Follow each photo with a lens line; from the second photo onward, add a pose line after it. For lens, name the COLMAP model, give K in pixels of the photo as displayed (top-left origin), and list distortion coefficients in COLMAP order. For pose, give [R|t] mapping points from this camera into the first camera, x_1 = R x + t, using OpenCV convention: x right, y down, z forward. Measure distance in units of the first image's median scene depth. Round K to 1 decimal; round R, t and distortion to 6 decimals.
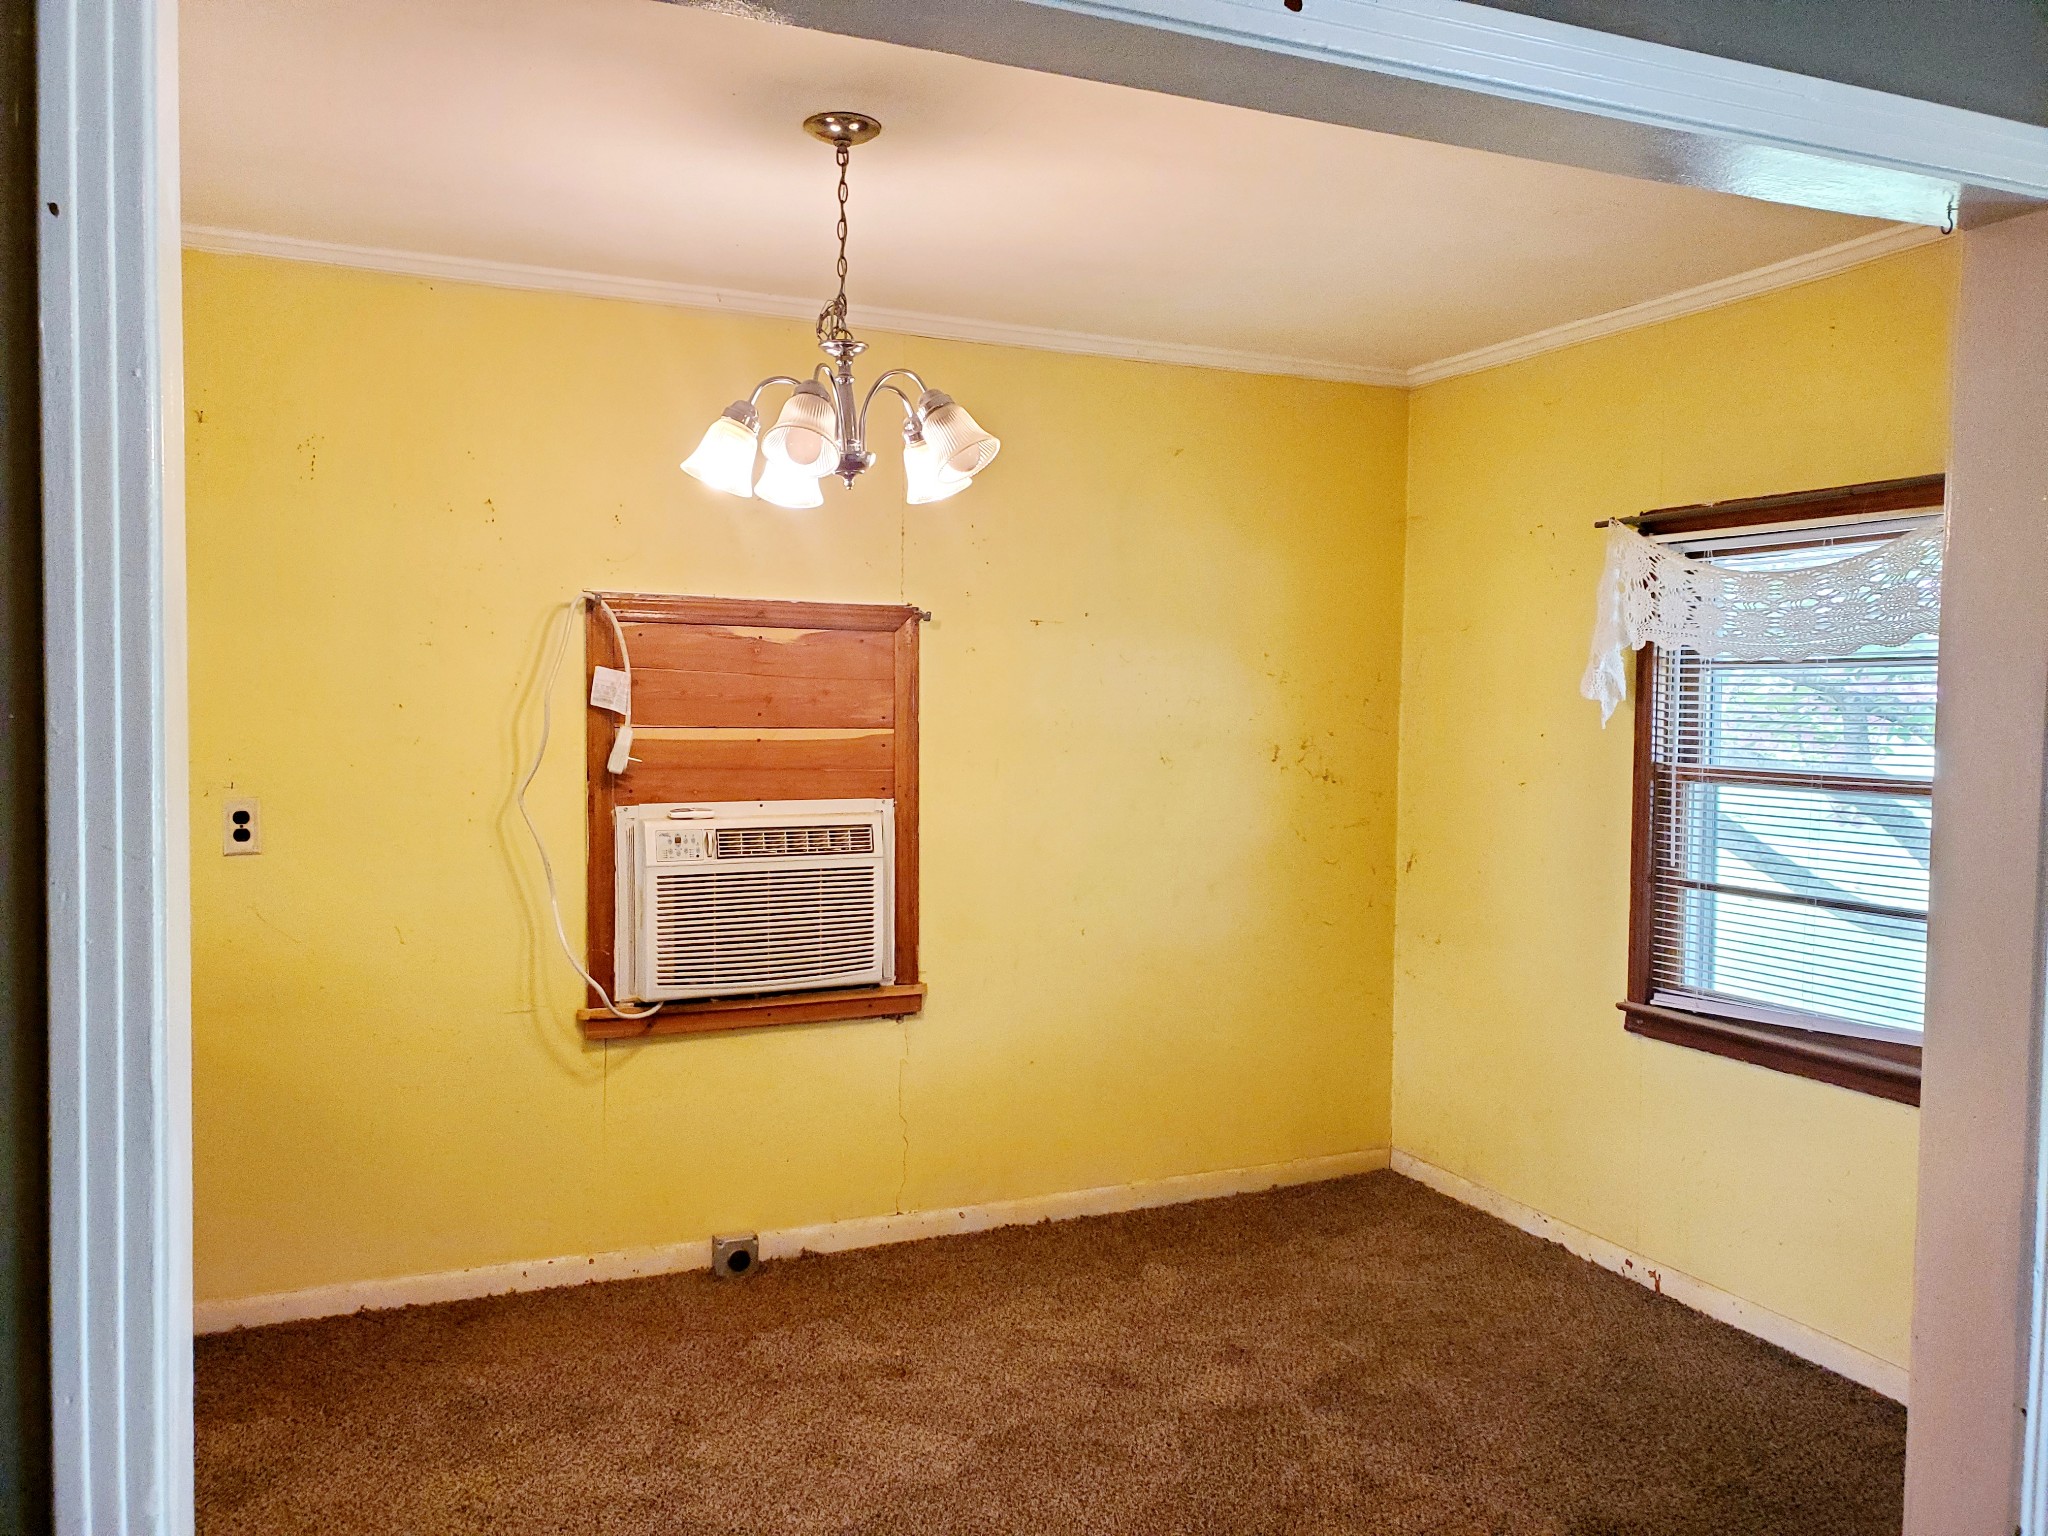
lens RADIAL K [[1572.9, 0, 1043.6], [0, 1572.9, 765.6], [0, 0, 1]] dist [0.024802, -0.000896]
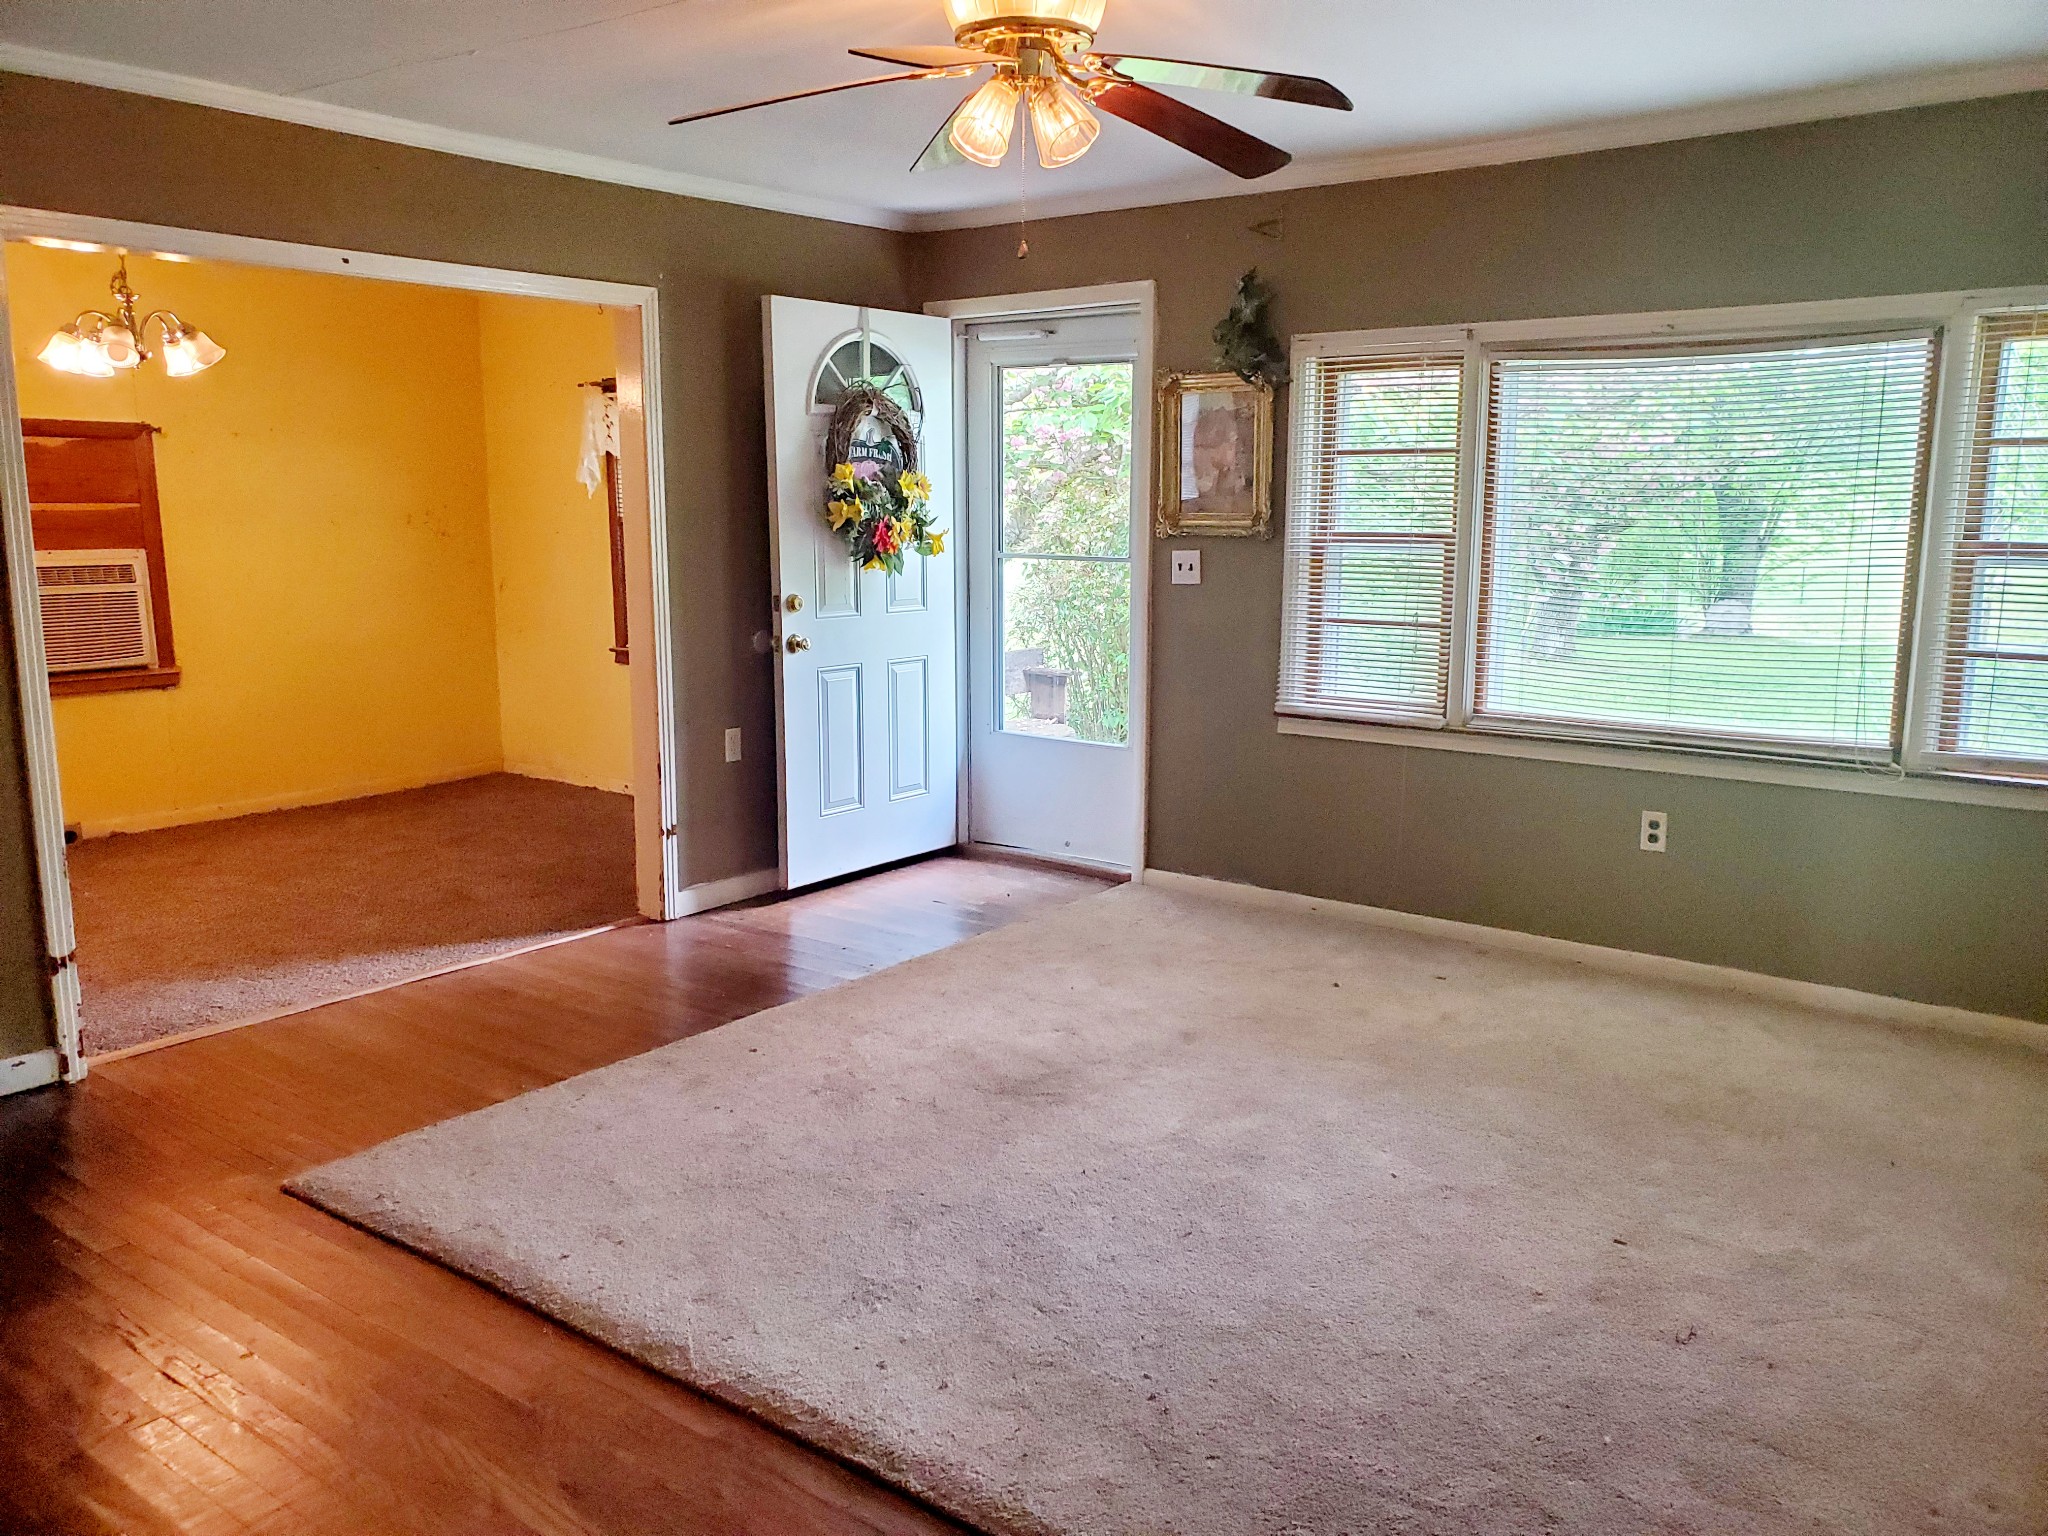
lens RADIAL K [[1572.9, 0, 1043.6], [0, 1572.9, 765.6], [0, 0, 1]] dist [0.024802, -0.000896]
pose [[0.881673, -0.088981, 0.463394, -0.061602], [0.029970, 0.990636, 0.133199, 0.055467], [-0.470907, -0.103550, 0.876084, -0.894675]]
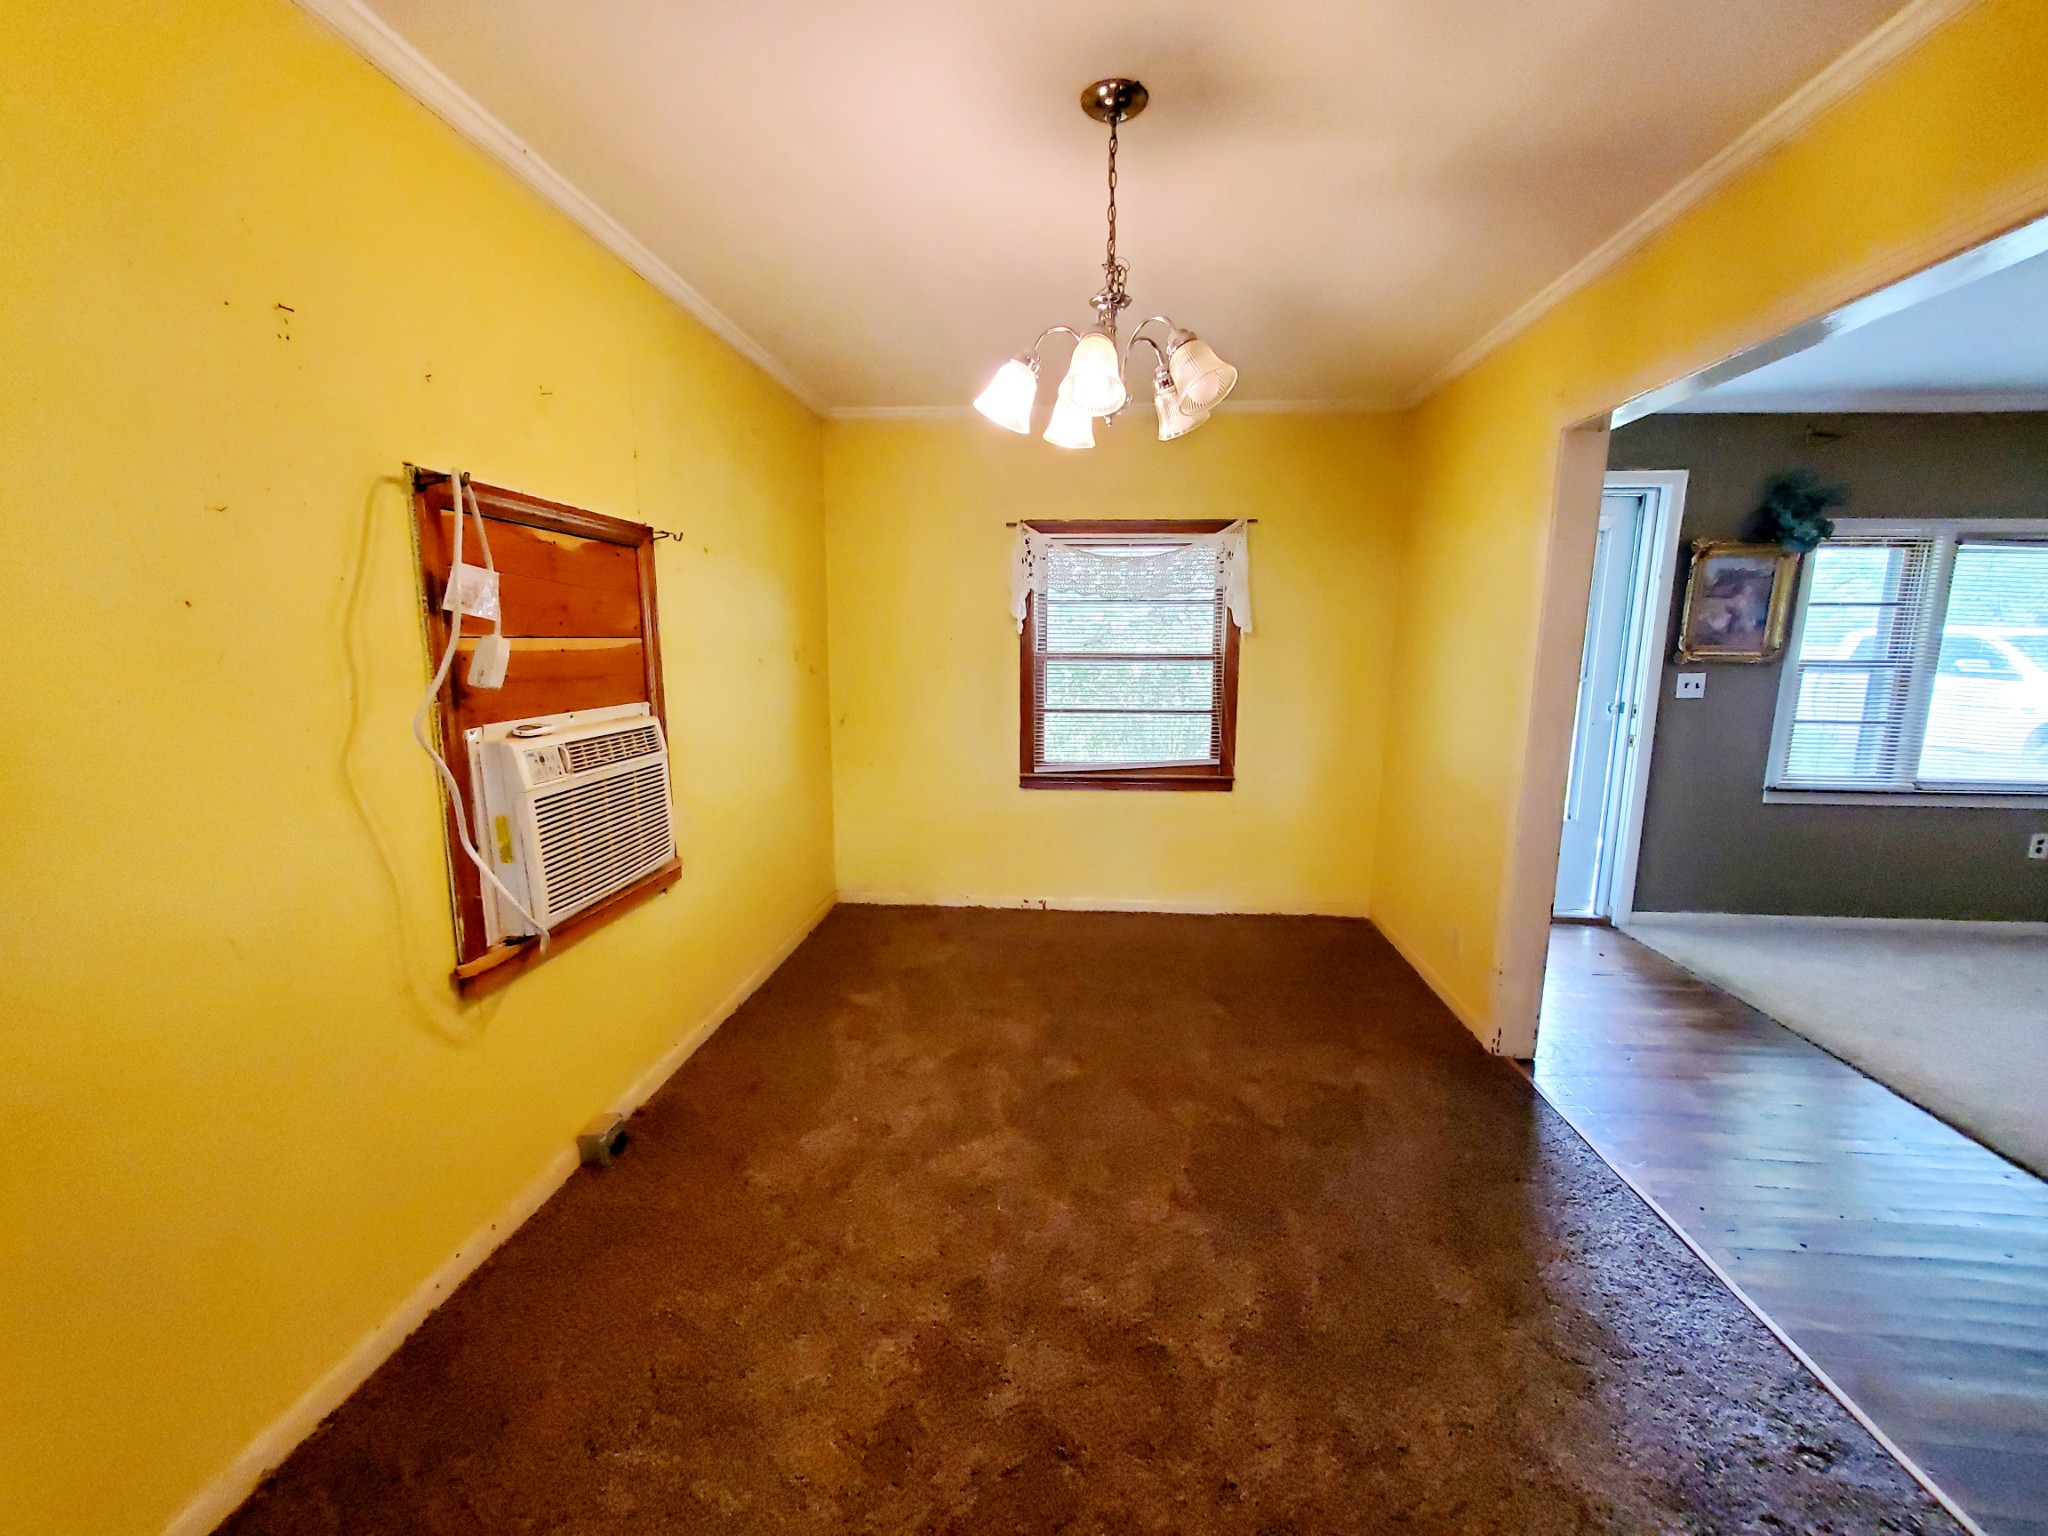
lens RADIAL K [[805.3, 0, 1039.3], [0, 805.3, 765.9], [0, 0, 1]] dist [-0.001462, 0.000134]
pose [[0.480208, -0.146668, 0.864806, -0.502997], [0.040132, 0.988563, 0.145372, -0.006272], [-0.876236, -0.035102, 0.480602, 0.509857]]
